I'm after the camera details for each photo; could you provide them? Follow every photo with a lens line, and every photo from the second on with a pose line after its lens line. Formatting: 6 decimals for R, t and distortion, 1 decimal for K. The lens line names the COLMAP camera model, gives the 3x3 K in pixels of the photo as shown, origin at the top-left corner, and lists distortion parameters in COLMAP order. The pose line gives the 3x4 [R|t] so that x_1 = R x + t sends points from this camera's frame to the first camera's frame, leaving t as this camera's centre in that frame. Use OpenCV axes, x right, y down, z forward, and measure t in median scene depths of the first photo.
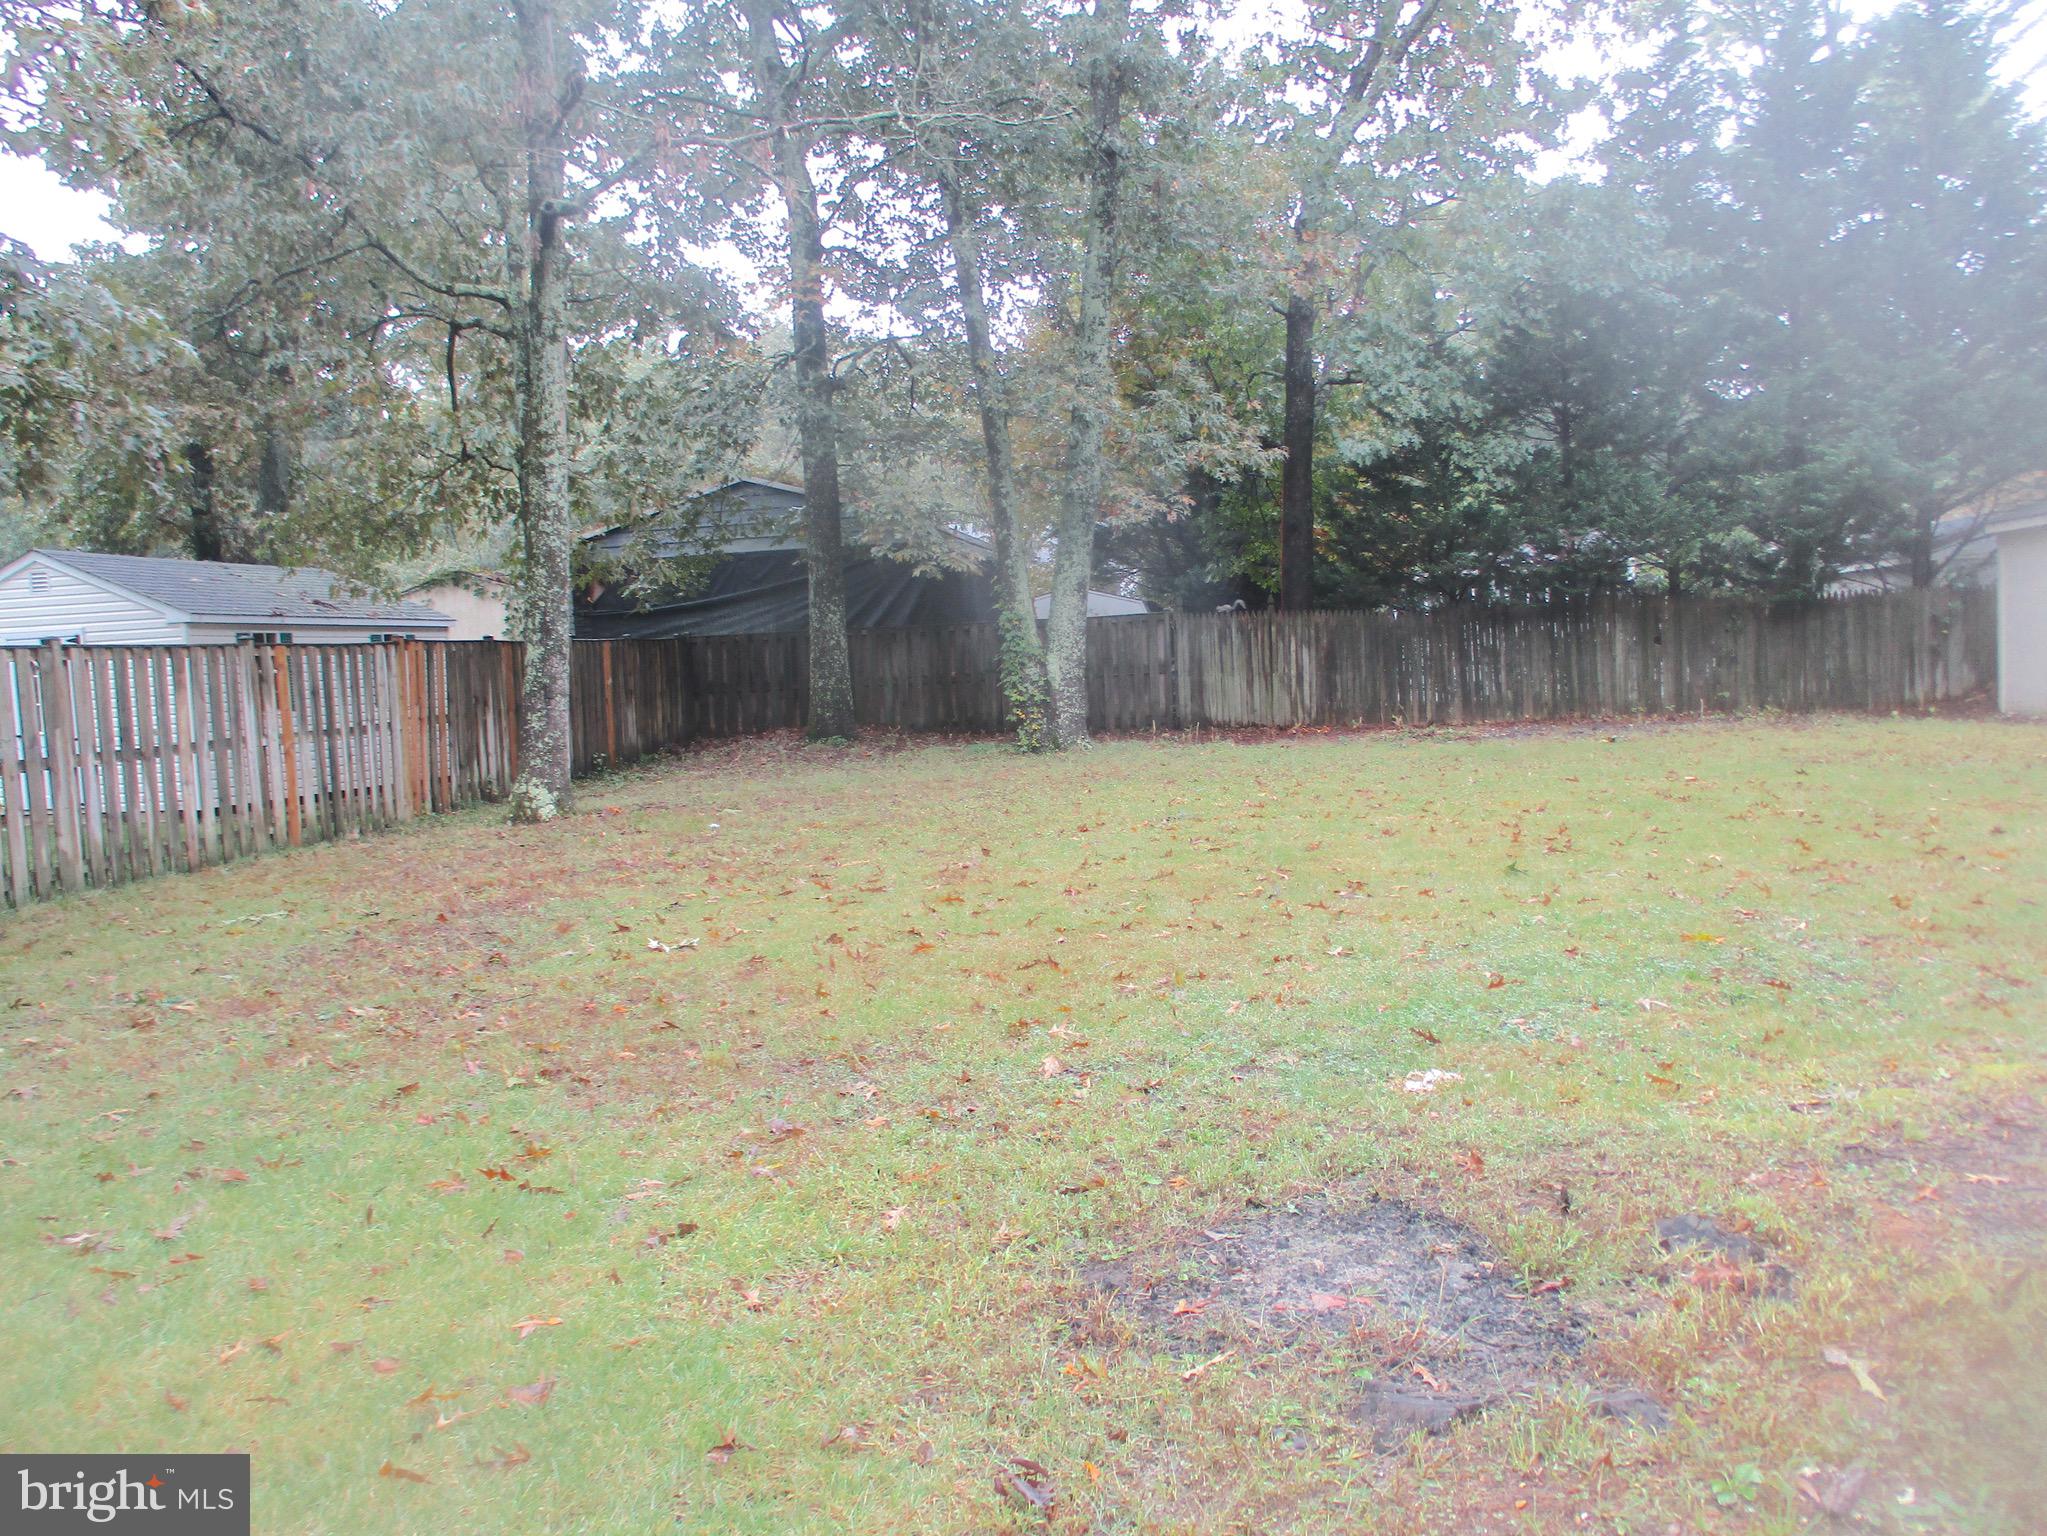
lens RADIAL K [[1662.2, 0, 1035.6], [0, 1662.2, 765.4], [0, 0, 1]] dist [-0.016957, 0.004587]
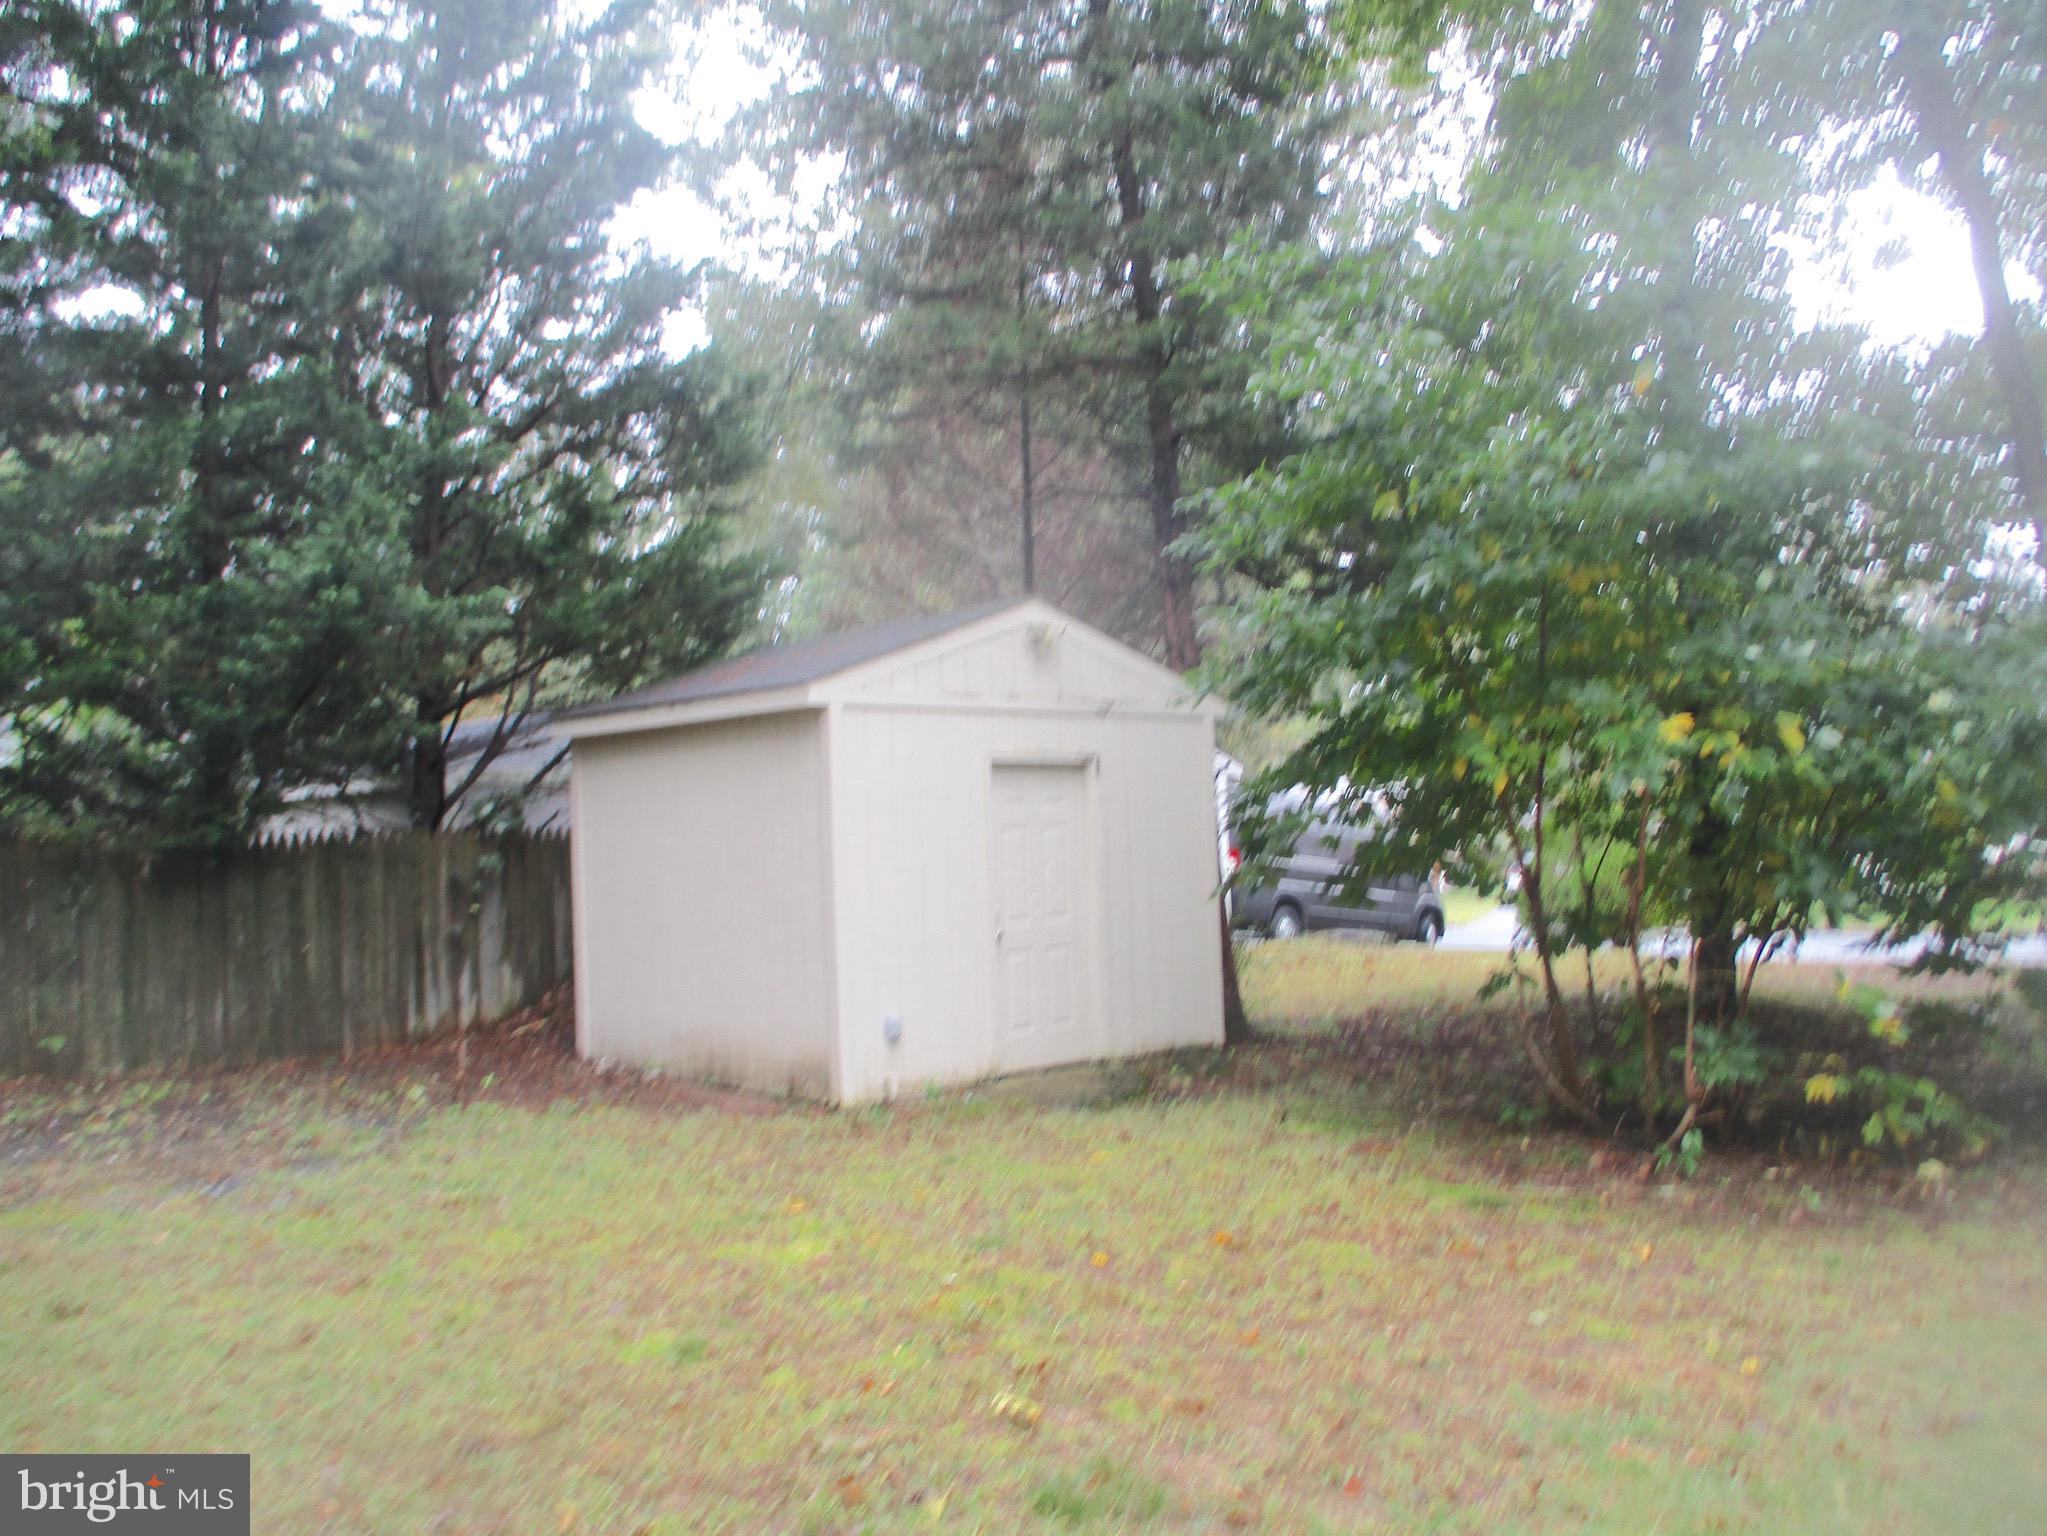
lens RADIAL K [[1662.2, 0, 1035.6], [0, 1662.2, 765.4], [0, 0, 1]] dist [-0.016957, 0.004587]
pose [[0.628471, 0.054851, 0.775897, 0.225374], [0.052712, 0.992214, -0.112839, -0.054656], [-0.776045, 0.111815, 0.620686, 0.488502]]
